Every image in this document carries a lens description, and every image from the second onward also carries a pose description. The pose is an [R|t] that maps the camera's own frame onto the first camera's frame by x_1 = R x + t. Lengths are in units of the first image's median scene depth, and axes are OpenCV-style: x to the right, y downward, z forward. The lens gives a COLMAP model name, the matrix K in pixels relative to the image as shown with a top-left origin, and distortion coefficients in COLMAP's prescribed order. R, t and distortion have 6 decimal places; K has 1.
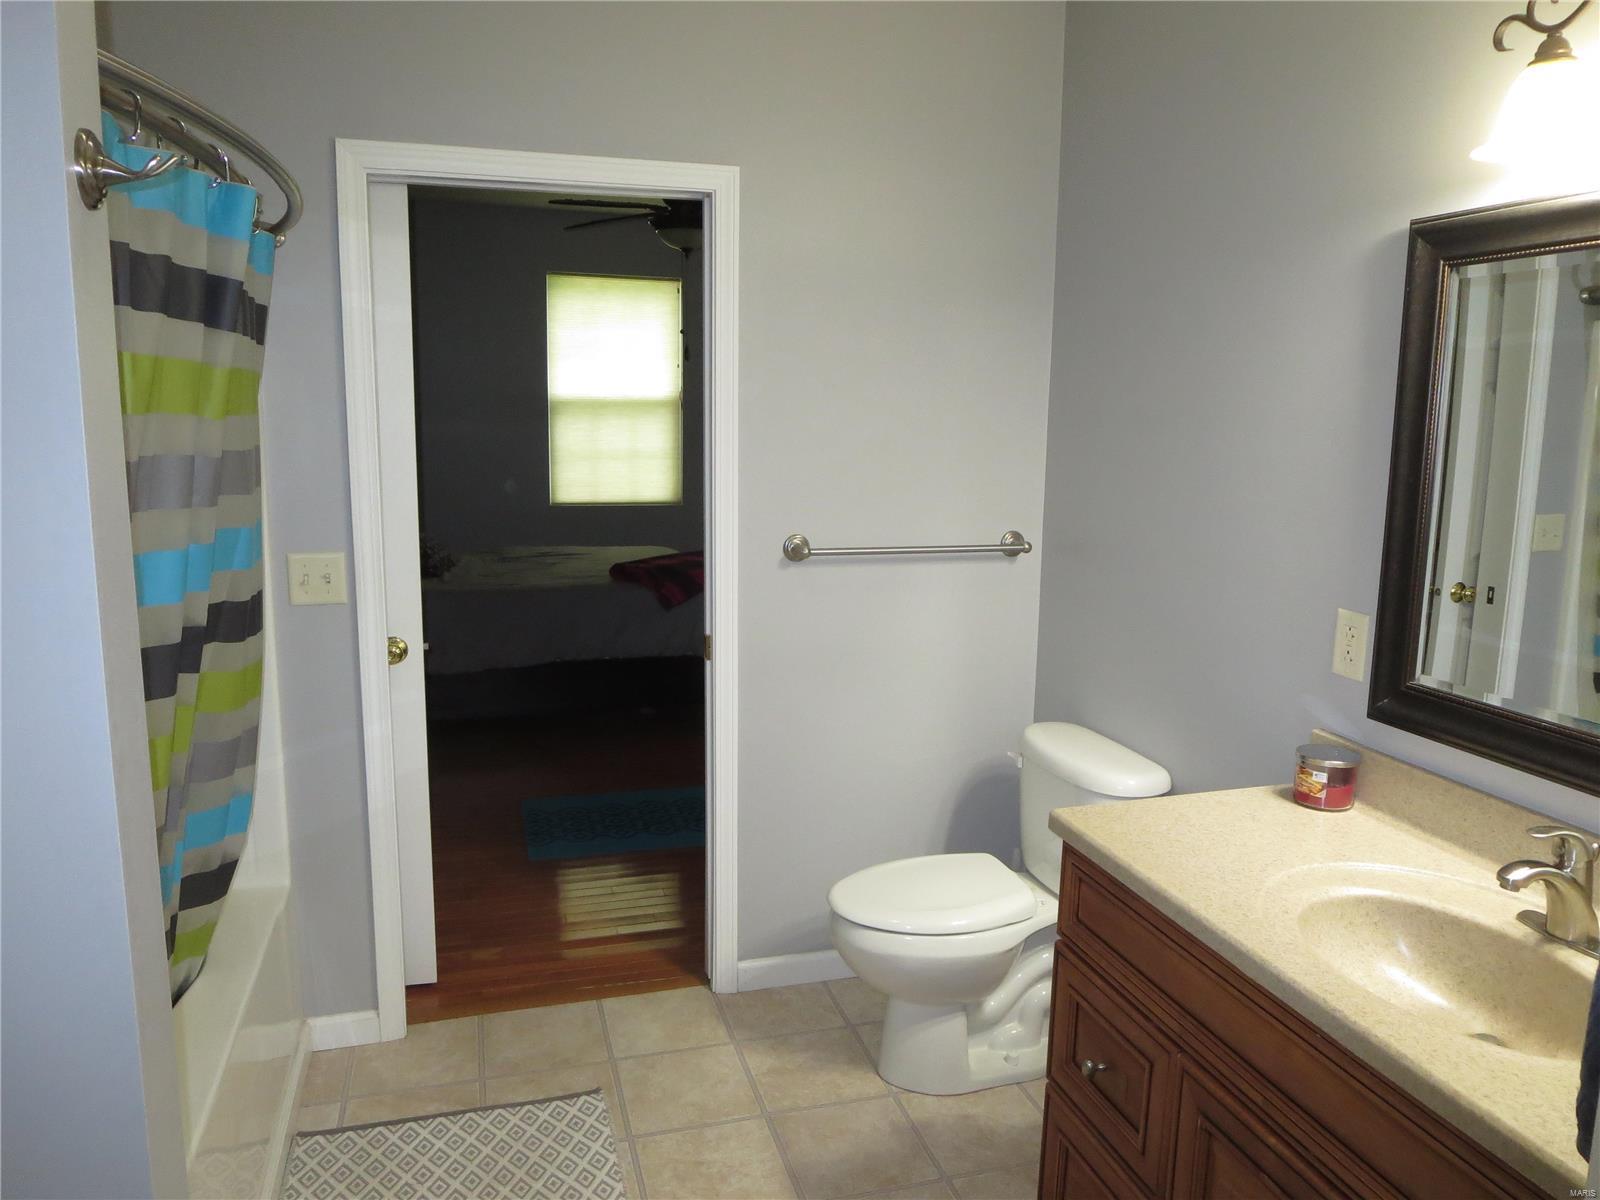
lens RADIAL K [[1182.2, 0, 800.0], [0, 1182.2, 600.0], [0, 0, 1]] dist [-0.001560, -0.002977]
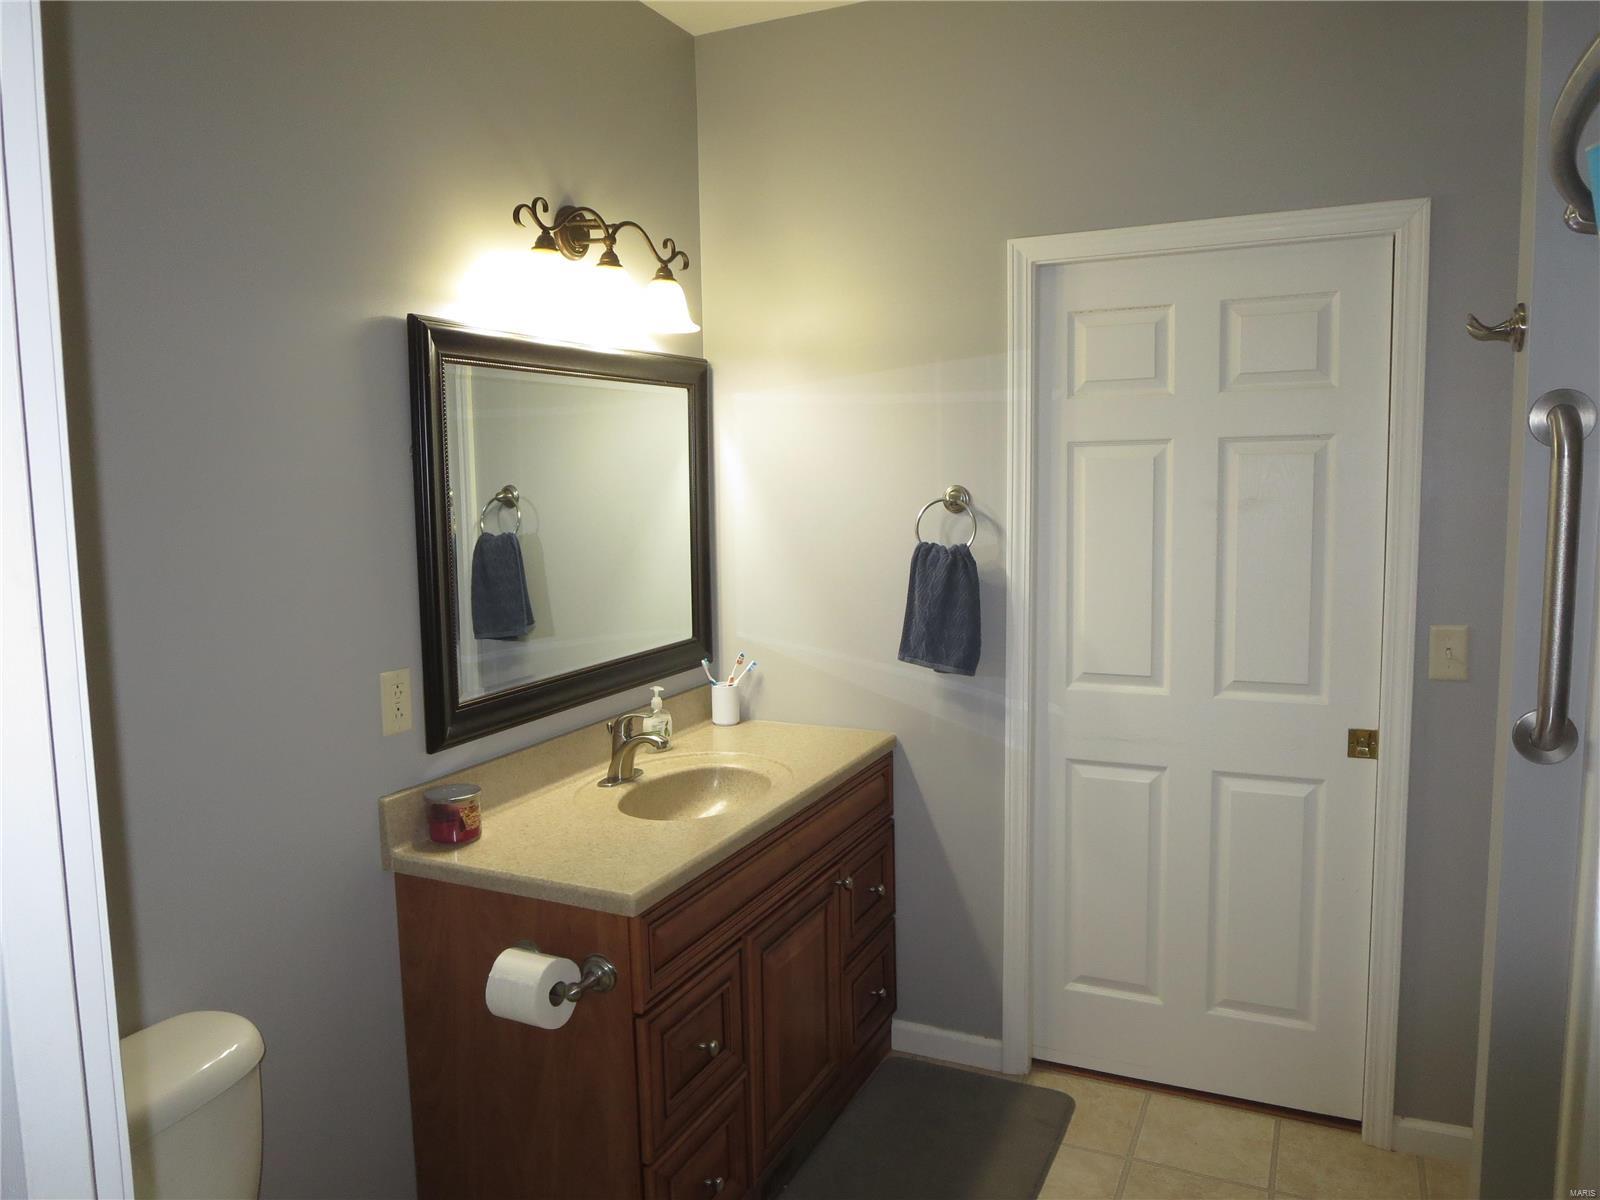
lens RADIAL K [[1182.2, 0, 800.0], [0, 1182.2, 600.0], [0, 0, 1]] dist [-0.001560, -0.002977]
pose [[-0.763225, -0.068140, 0.642530, -0.518690], [0.116203, 0.963734, 0.240236, -0.283266], [-0.635598, 0.258018, -0.727628, 1.654617]]
